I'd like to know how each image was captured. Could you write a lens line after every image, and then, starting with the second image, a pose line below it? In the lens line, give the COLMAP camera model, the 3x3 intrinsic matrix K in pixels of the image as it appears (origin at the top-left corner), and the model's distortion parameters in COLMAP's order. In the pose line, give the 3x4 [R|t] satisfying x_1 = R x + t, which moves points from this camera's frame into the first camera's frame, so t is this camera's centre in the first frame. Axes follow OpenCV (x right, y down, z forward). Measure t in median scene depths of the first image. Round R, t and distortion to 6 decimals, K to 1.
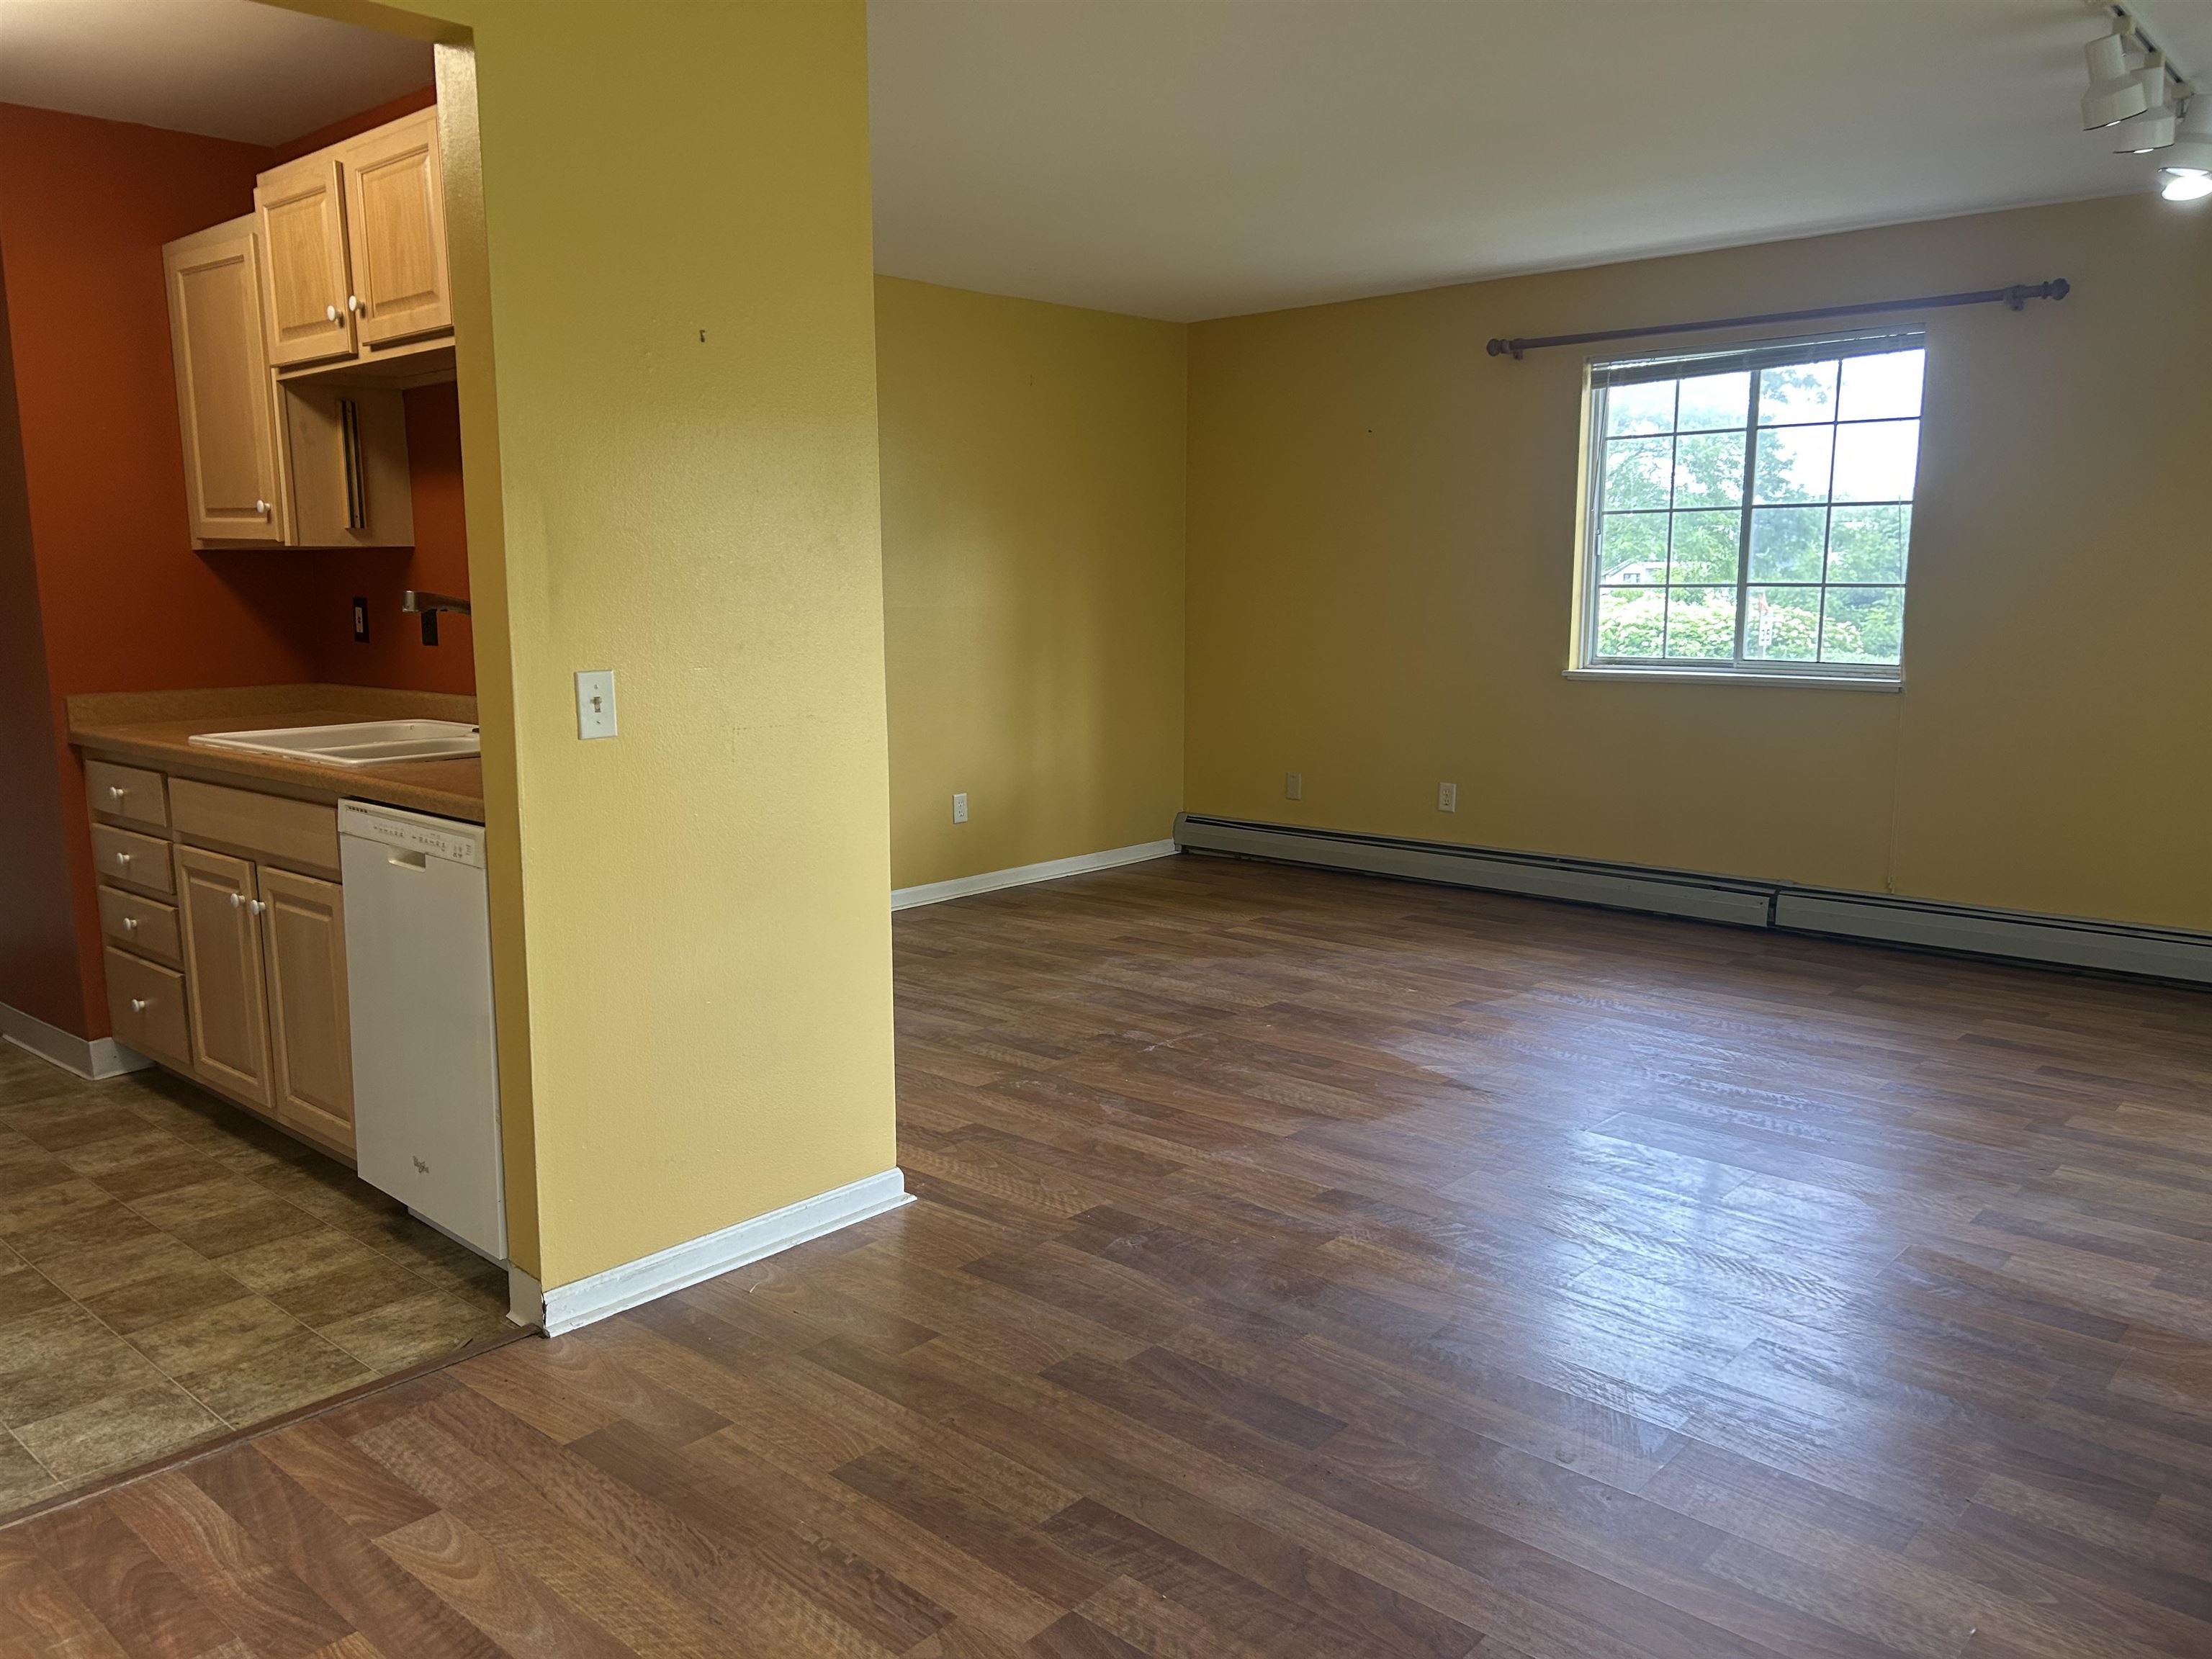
lens RADIAL K [[1677.8, 0, 1112.1], [0, 1677.8, 789.5], [0, 0, 1]] dist [0.033033, -0.061655]
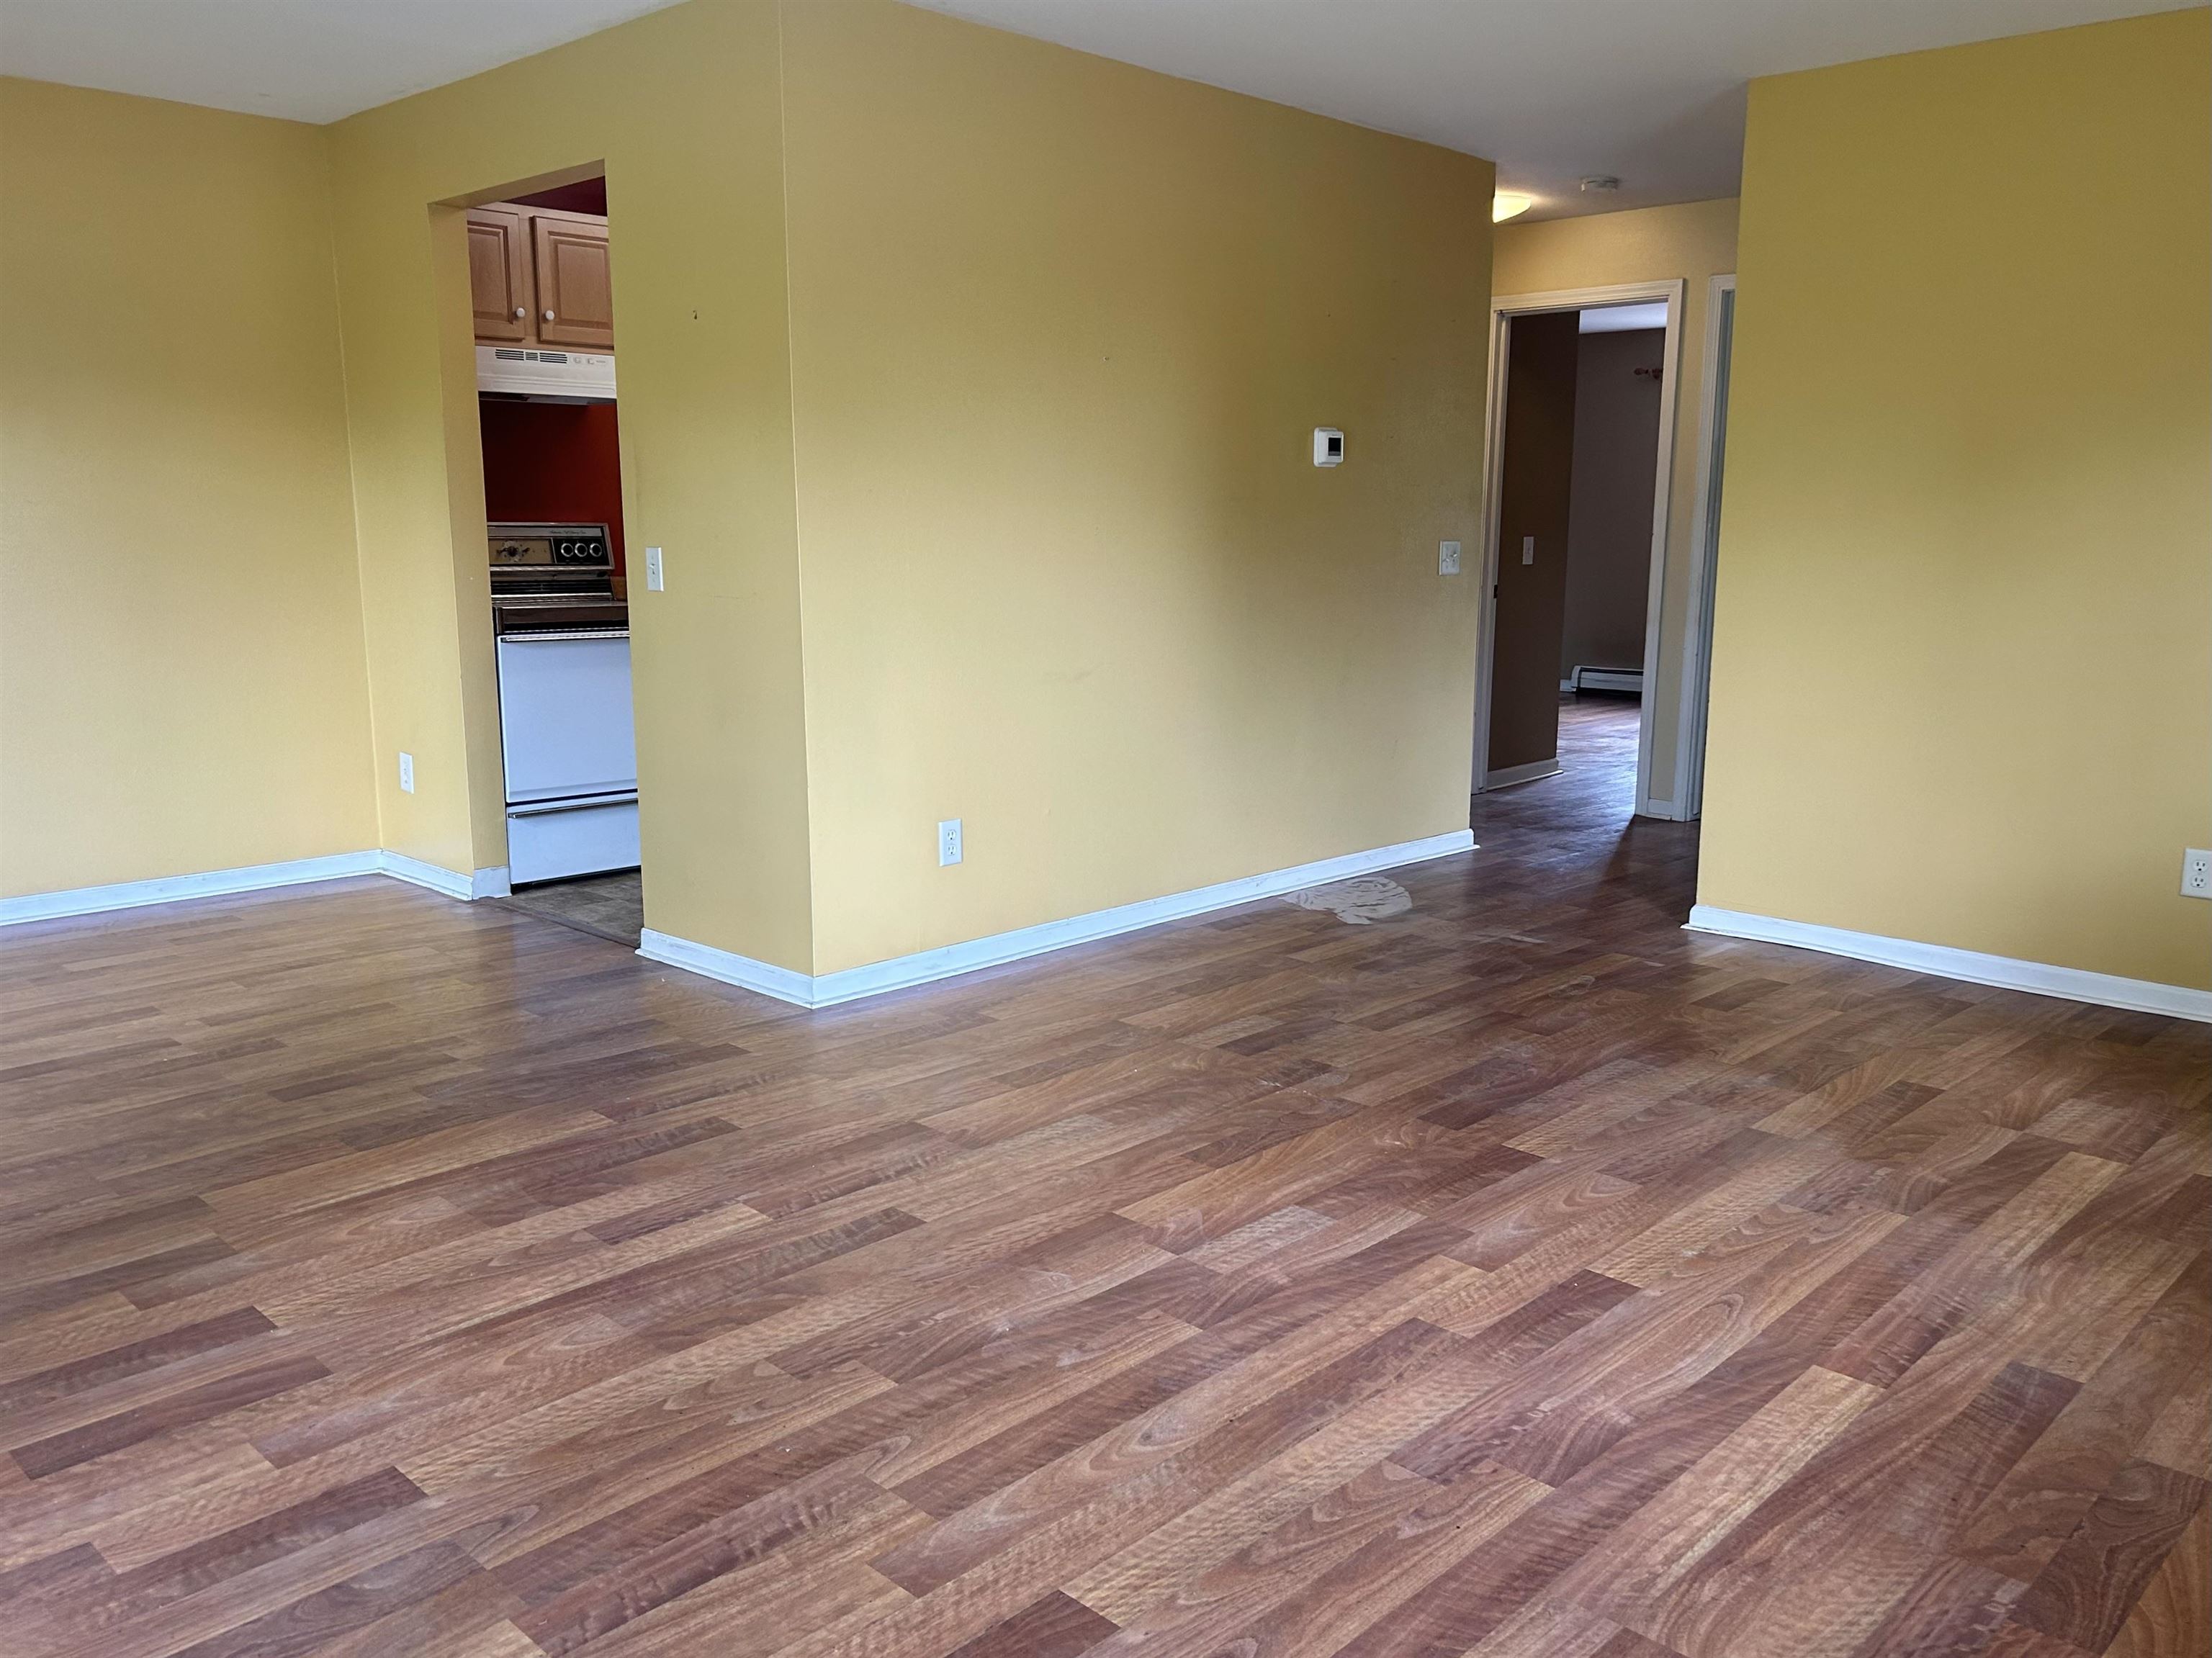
lens RADIAL K [[1780.2, 0, 1119.4], [0, 1780.2, 822.7], [0, 0, 1]] dist [0.011396, -0.020120]
pose [[-0.037995, 0.181471, -0.982662, 0.749032], [-0.132502, 0.973774, 0.184953, -0.102699], [0.990454, 0.137232, -0.012954, 0.824941]]
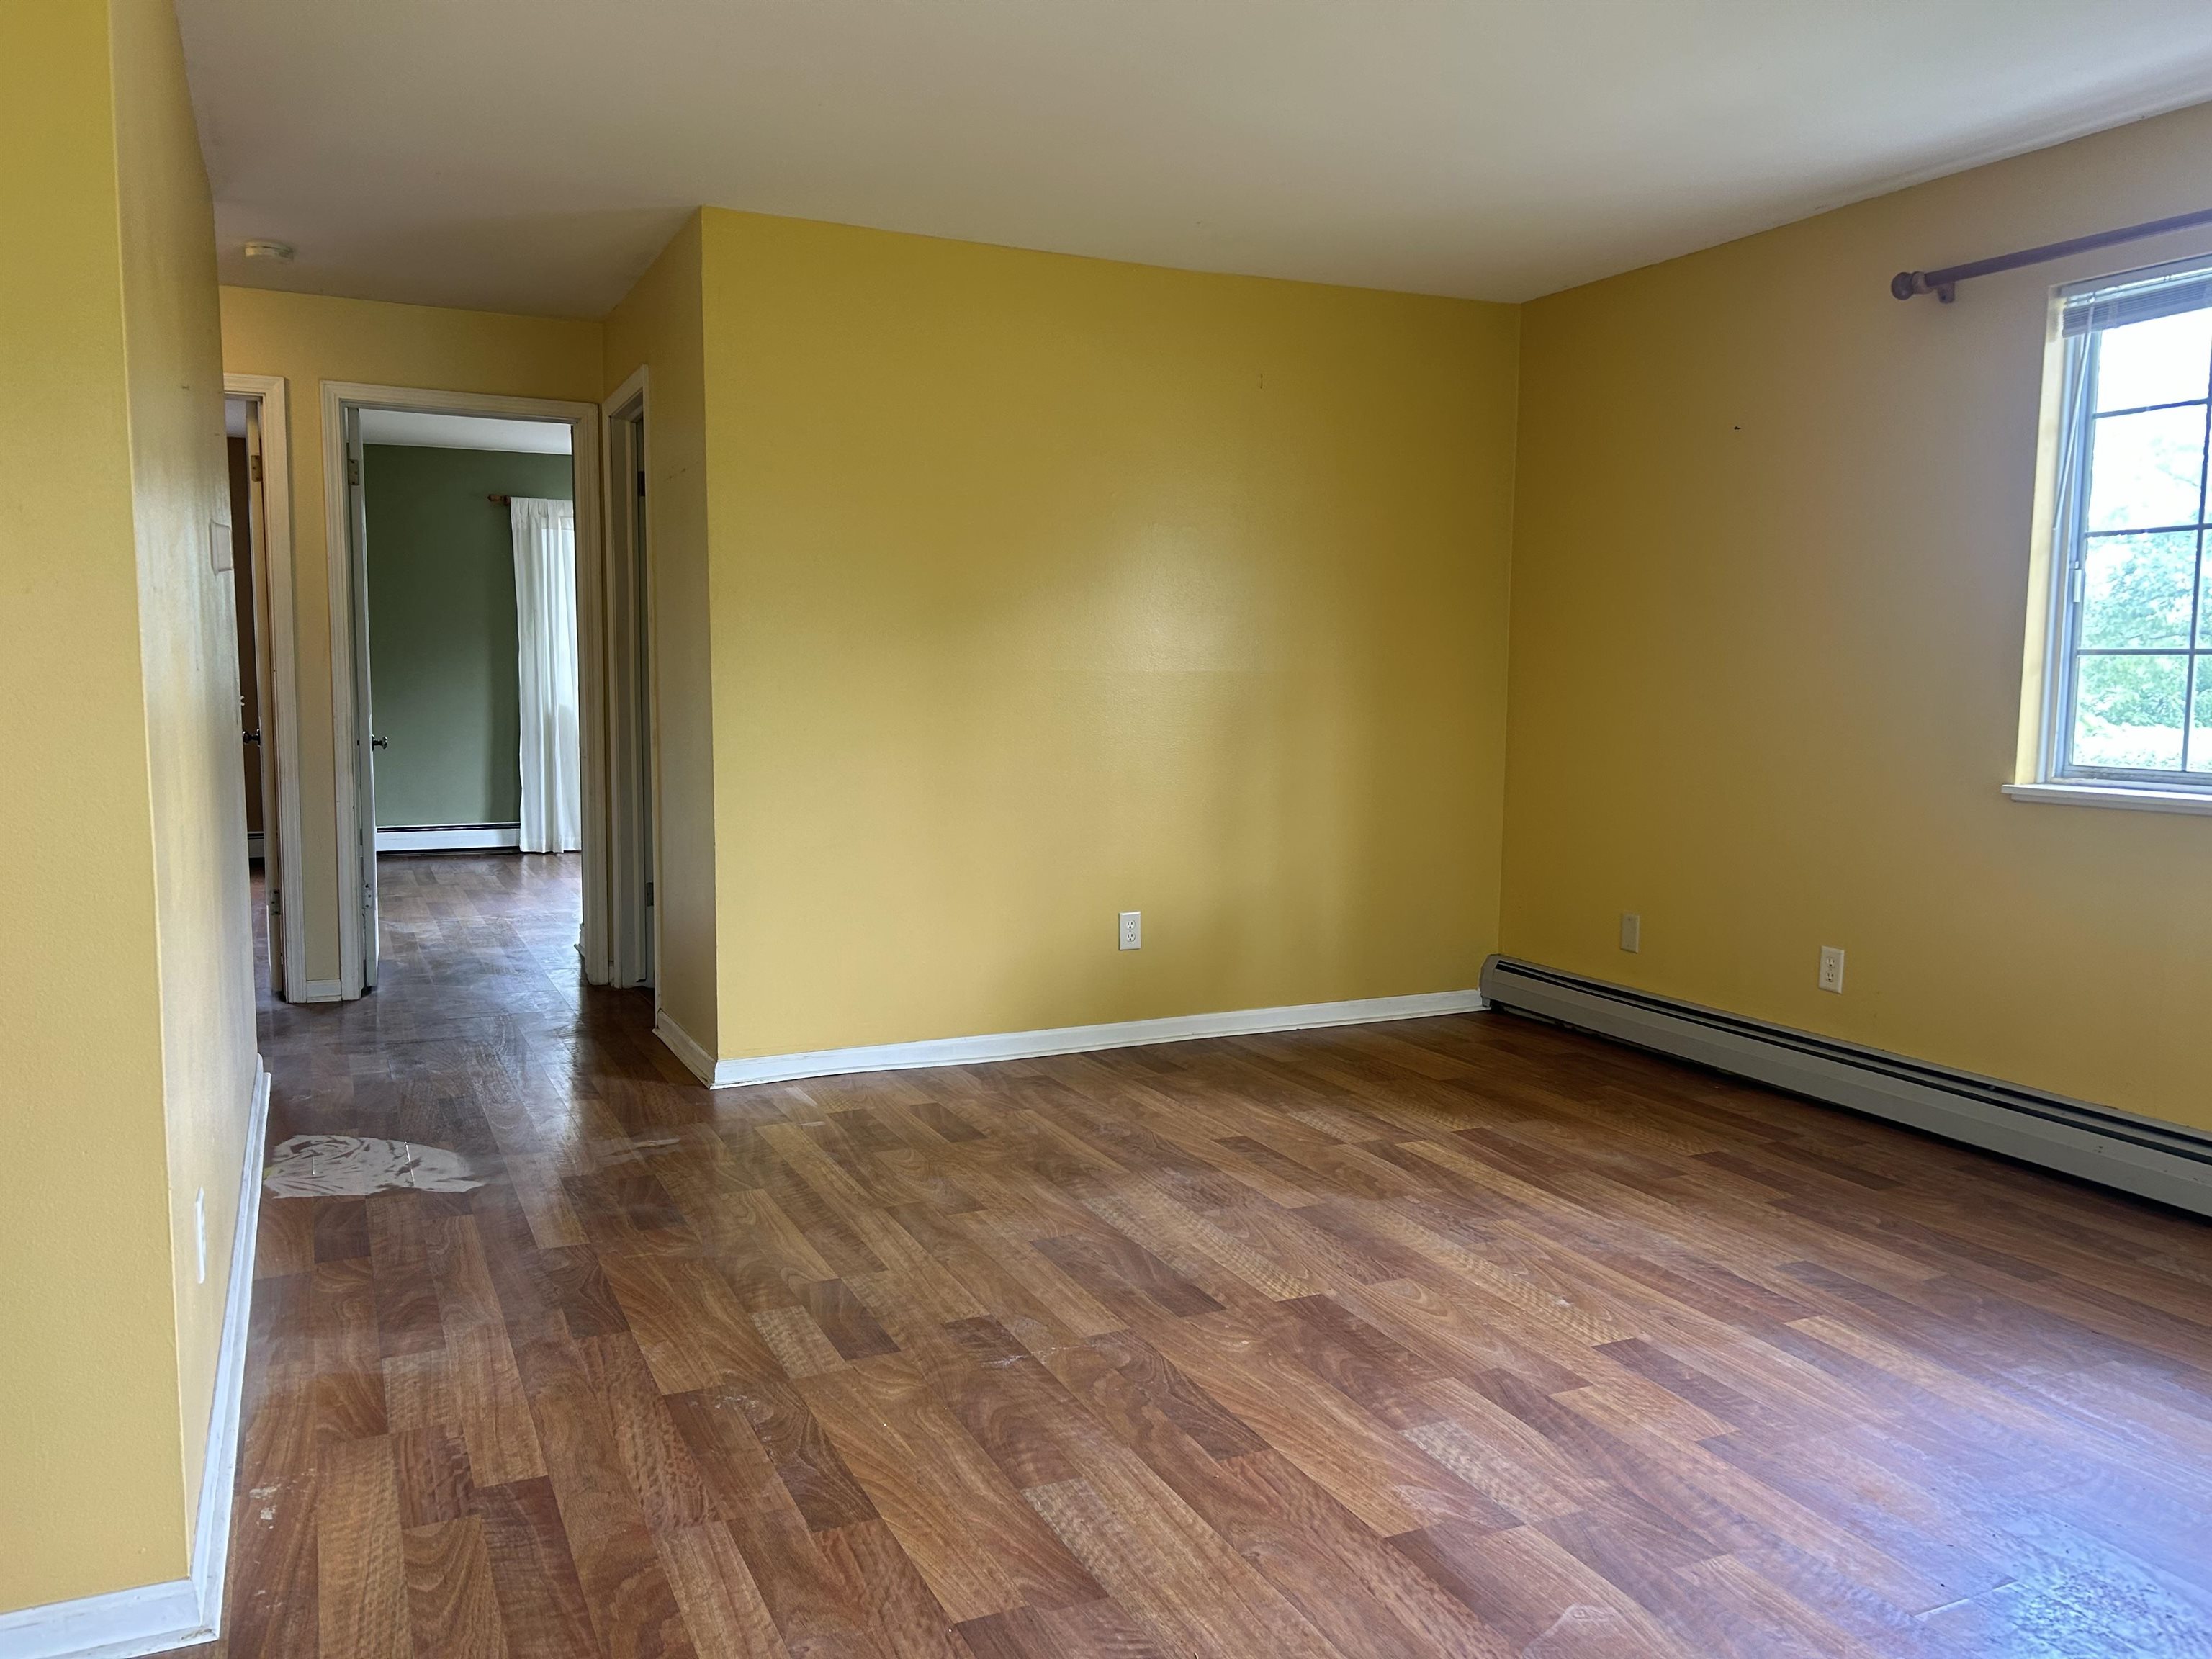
lens RADIAL K [[1677.8, 0, 1112.1], [0, 1677.8, 789.5], [0, 0, 1]] dist [0.033033, -0.061655]
pose [[0.923102, 0.041083, -0.382355, 0.258414], [-0.060380, 0.997429, -0.038600, -0.031969], [0.379786, 0.058719, 0.923209, 0.378977]]
